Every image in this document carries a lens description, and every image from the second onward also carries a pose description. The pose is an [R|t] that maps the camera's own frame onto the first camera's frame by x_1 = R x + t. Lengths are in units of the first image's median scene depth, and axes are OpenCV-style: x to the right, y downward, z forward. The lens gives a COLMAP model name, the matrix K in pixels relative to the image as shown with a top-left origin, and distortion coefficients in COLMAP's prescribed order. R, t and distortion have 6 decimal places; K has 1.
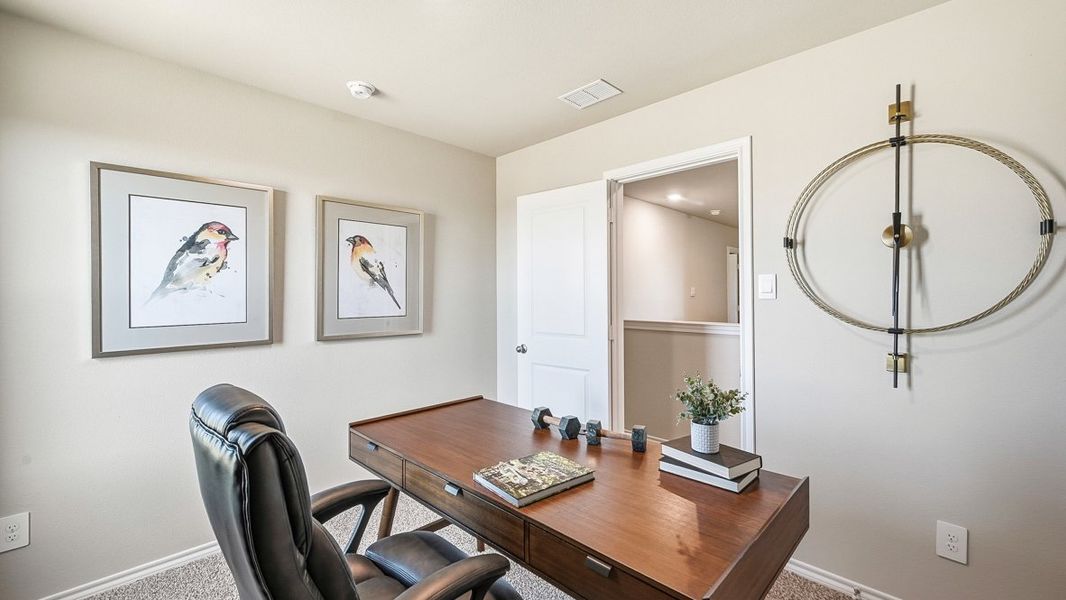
lens RADIAL K [[428.4, 0, 528.4], [0, 428.4, 293.7], [0, 0, 1]] dist [0.002593, -0.001975]
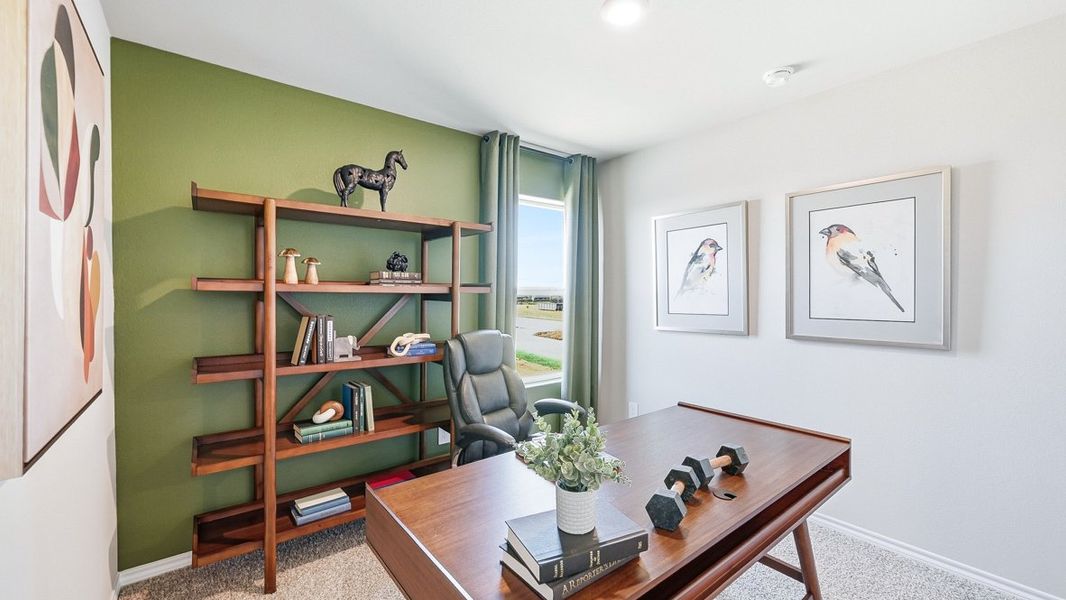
lens RADIAL K [[428.4, 0, 529.1], [0, 428.4, 299.9], [0, 0, 1]] dist [0.002593, -0.001975]
pose [[-0.120566, 0.019859, -0.992507, 0.580622], [0.010641, 0.999768, 0.018711, -0.006333], [0.992648, -0.008305, -0.120749, 0.521170]]
